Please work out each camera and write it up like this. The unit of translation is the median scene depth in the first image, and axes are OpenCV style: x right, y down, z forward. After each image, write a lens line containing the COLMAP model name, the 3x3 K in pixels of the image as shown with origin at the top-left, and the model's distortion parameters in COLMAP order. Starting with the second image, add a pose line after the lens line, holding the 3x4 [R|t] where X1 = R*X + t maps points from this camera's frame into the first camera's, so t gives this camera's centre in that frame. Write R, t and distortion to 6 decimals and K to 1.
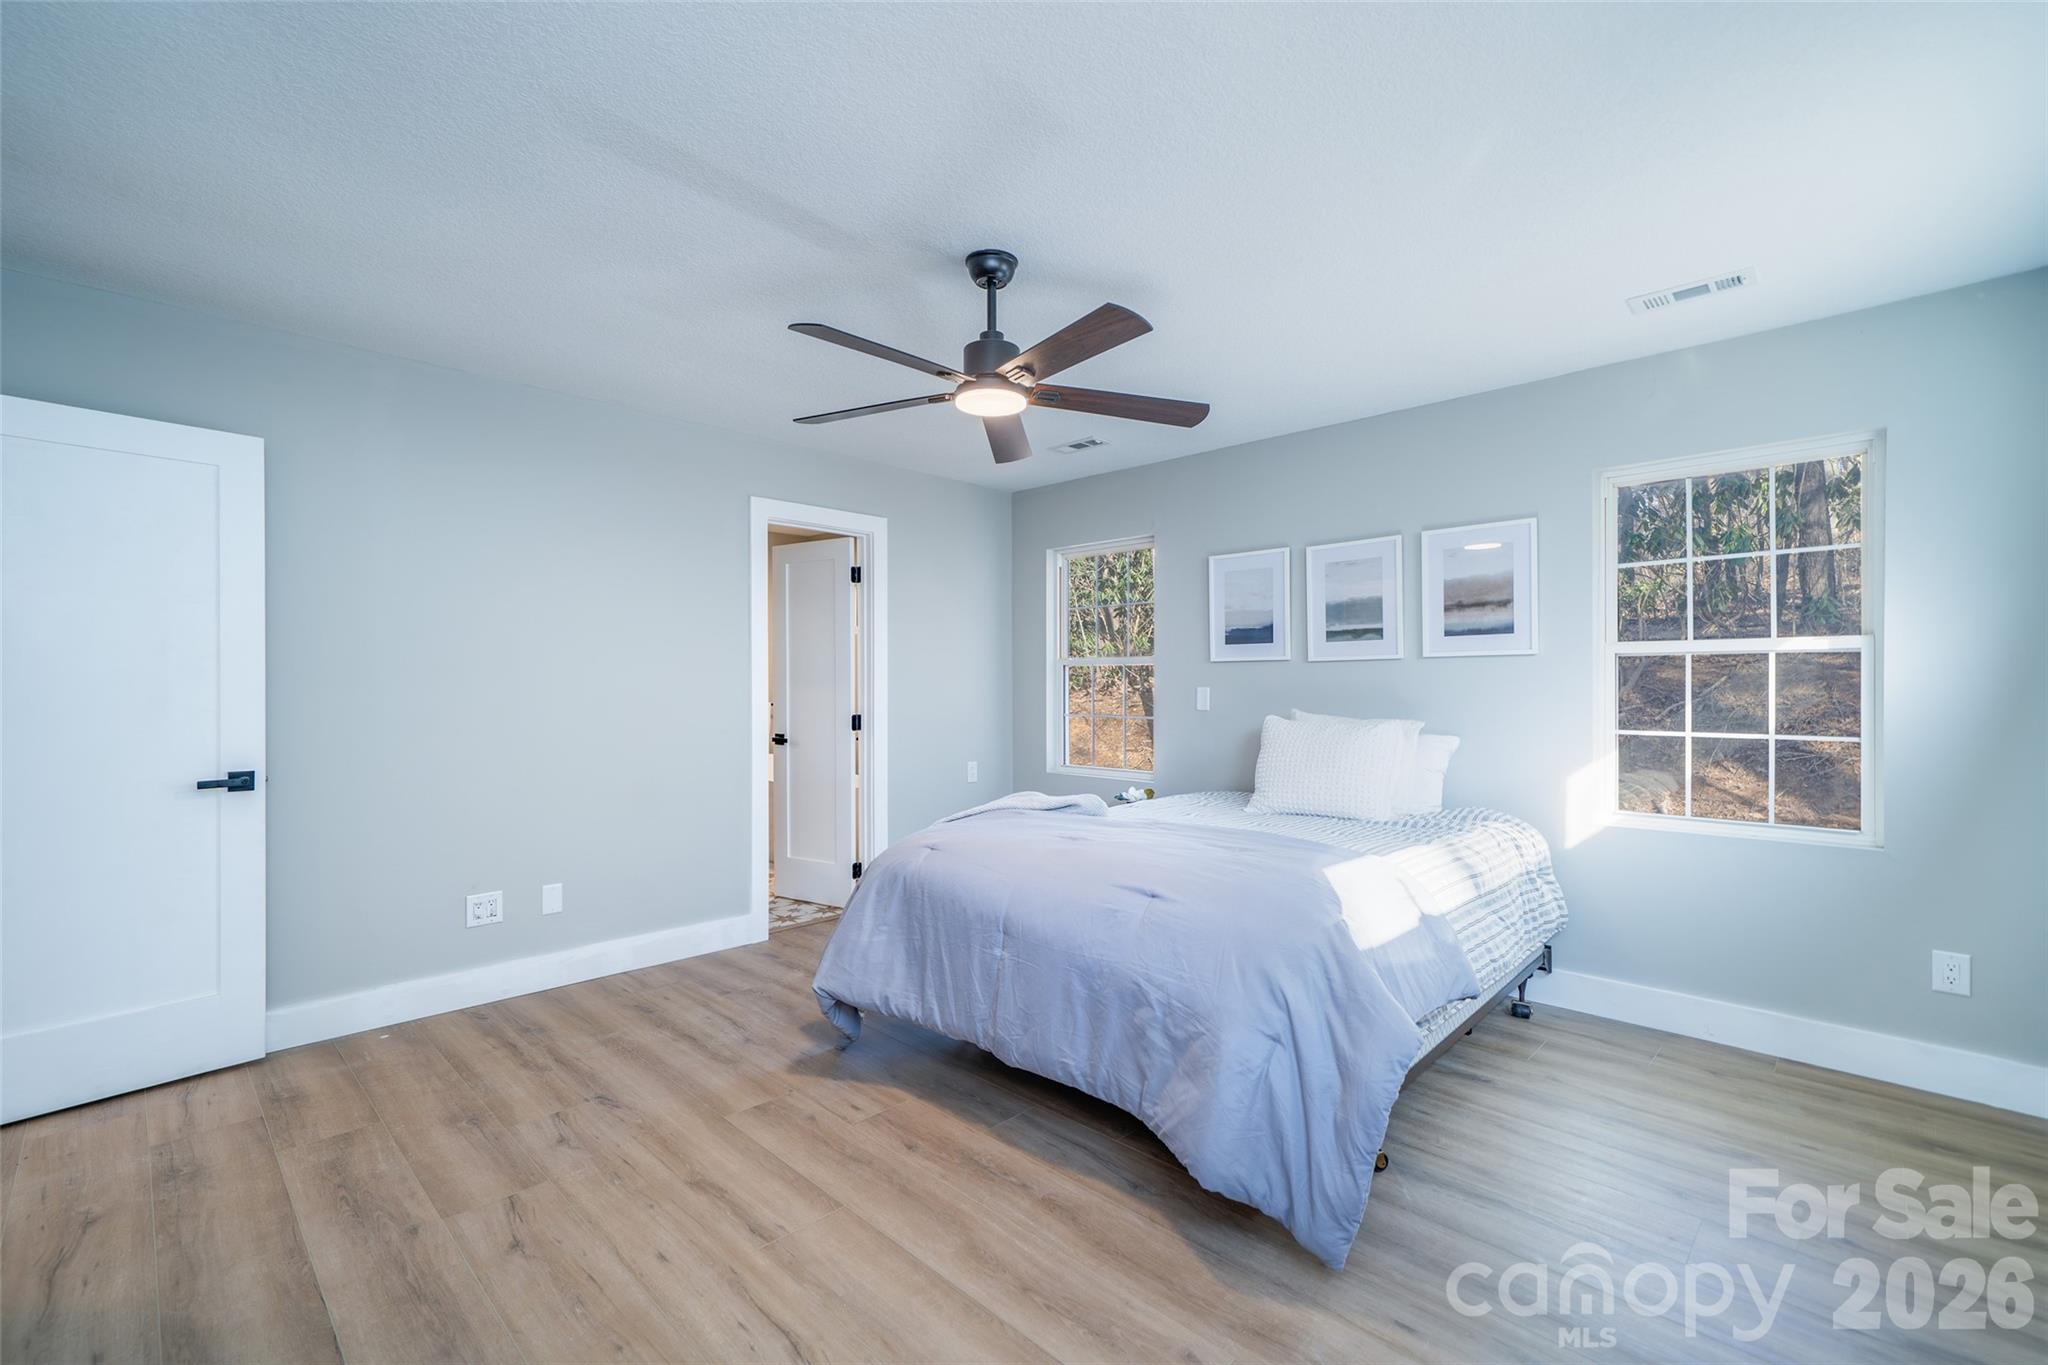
lens RADIAL K [[925.0, 0, 1022.6], [0, 925.0, 690.2], [0, 0, 1]] dist [0.002246, 0.000460]
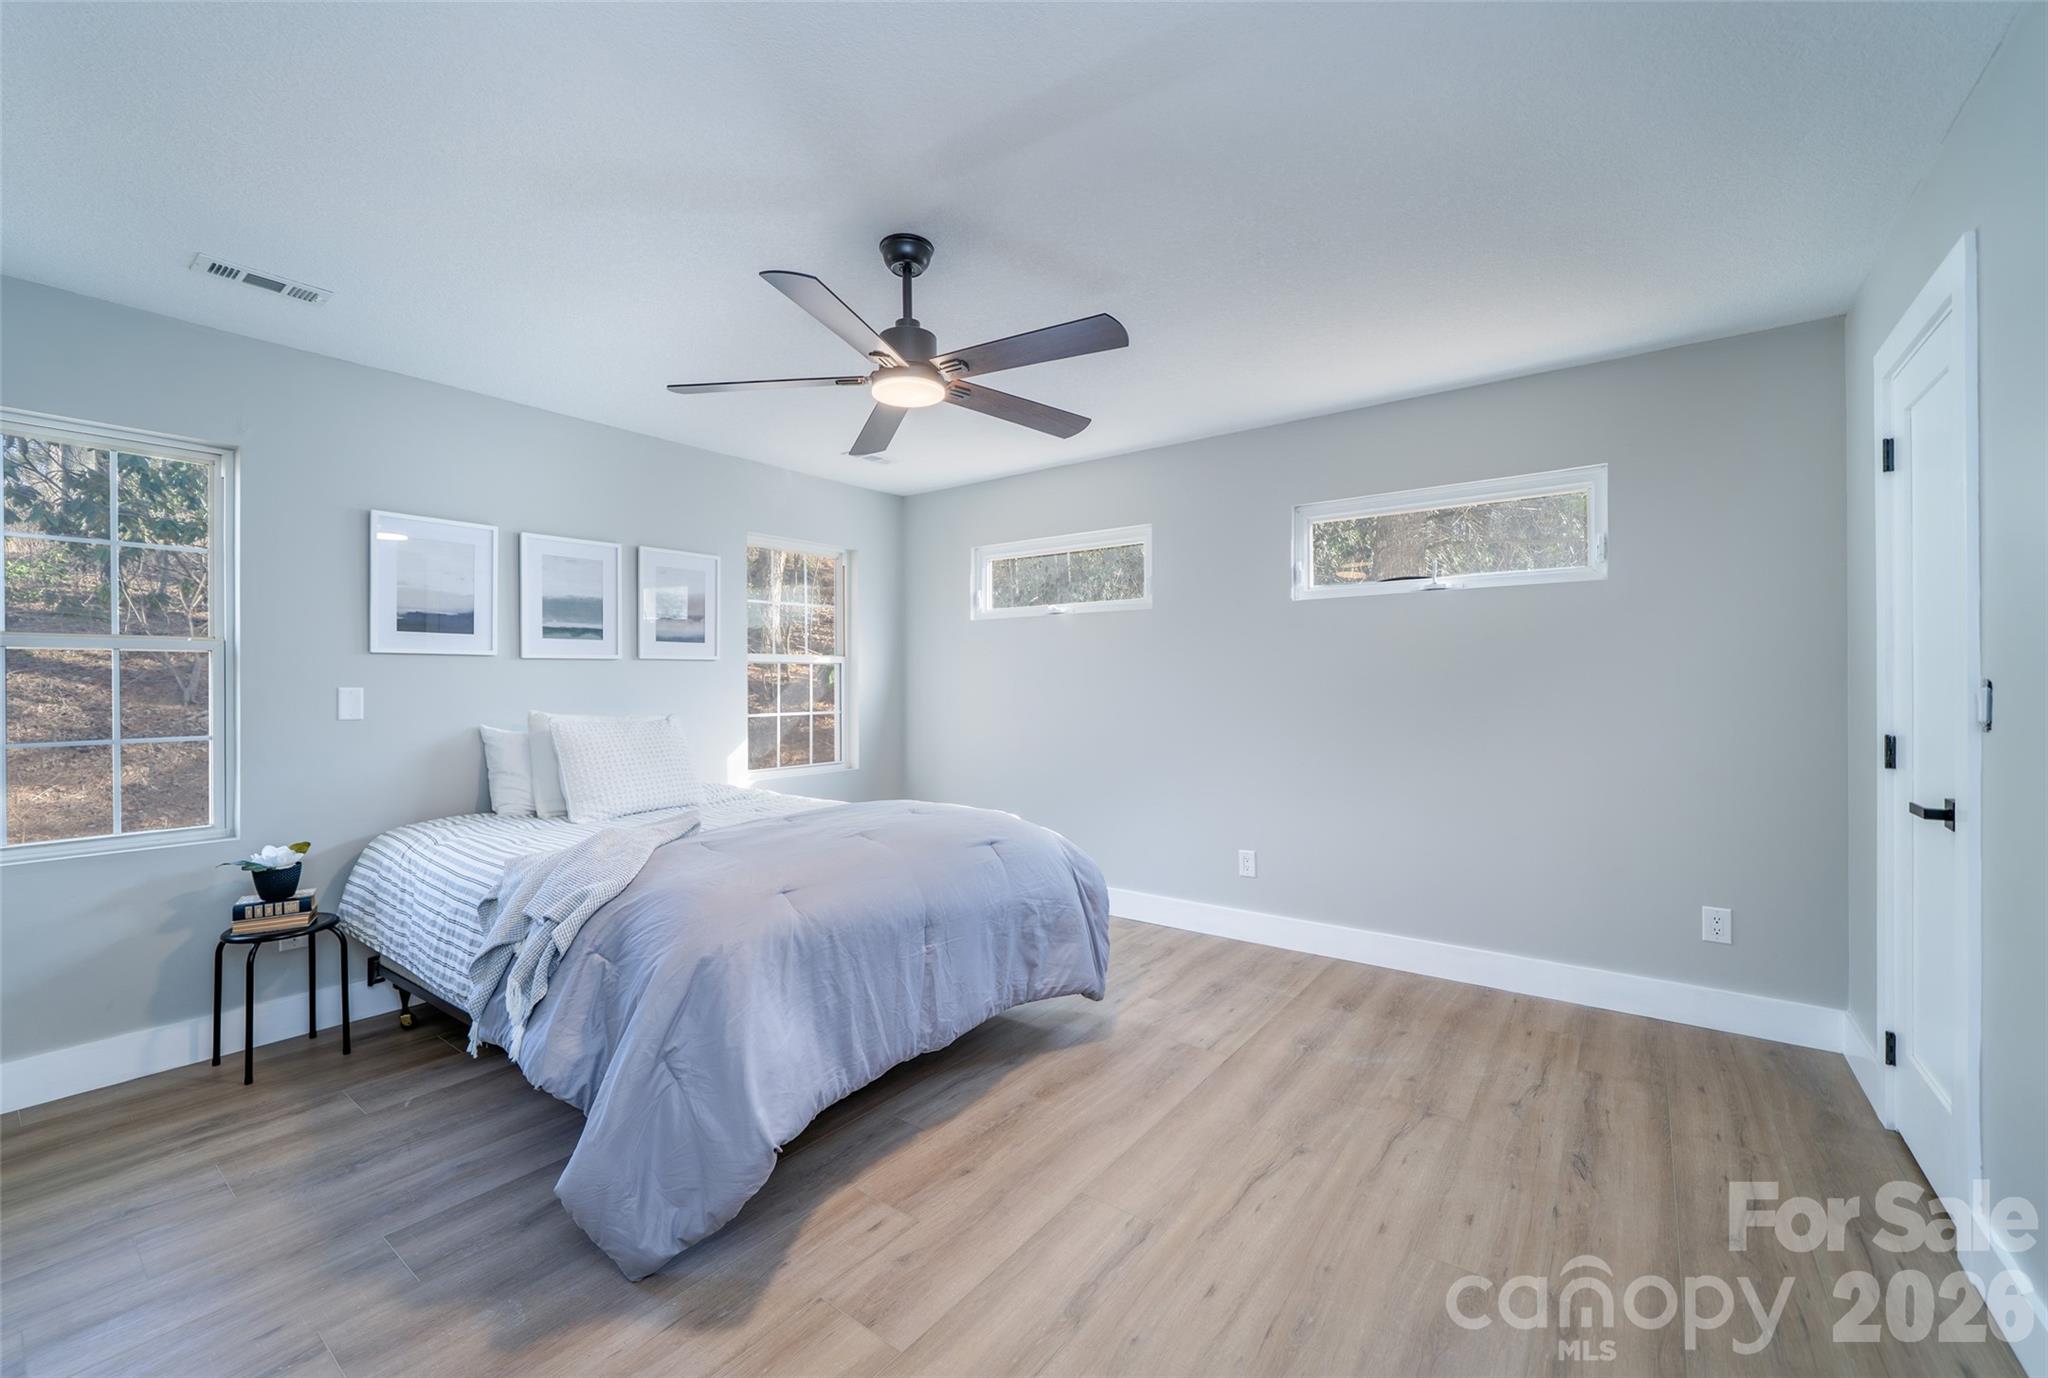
lens RADIAL K [[829.1, 0, 1033.9], [0, 829.1, 679.6], [0, 0, 1]] dist [-0.007269, 0.001473]
pose [[-0.164383, 0.004133, 0.986388, -0.741349], [0.009165, 0.999954, -0.002662, -0.003918], [-0.986354, 0.008603, -0.164413, 0.817580]]
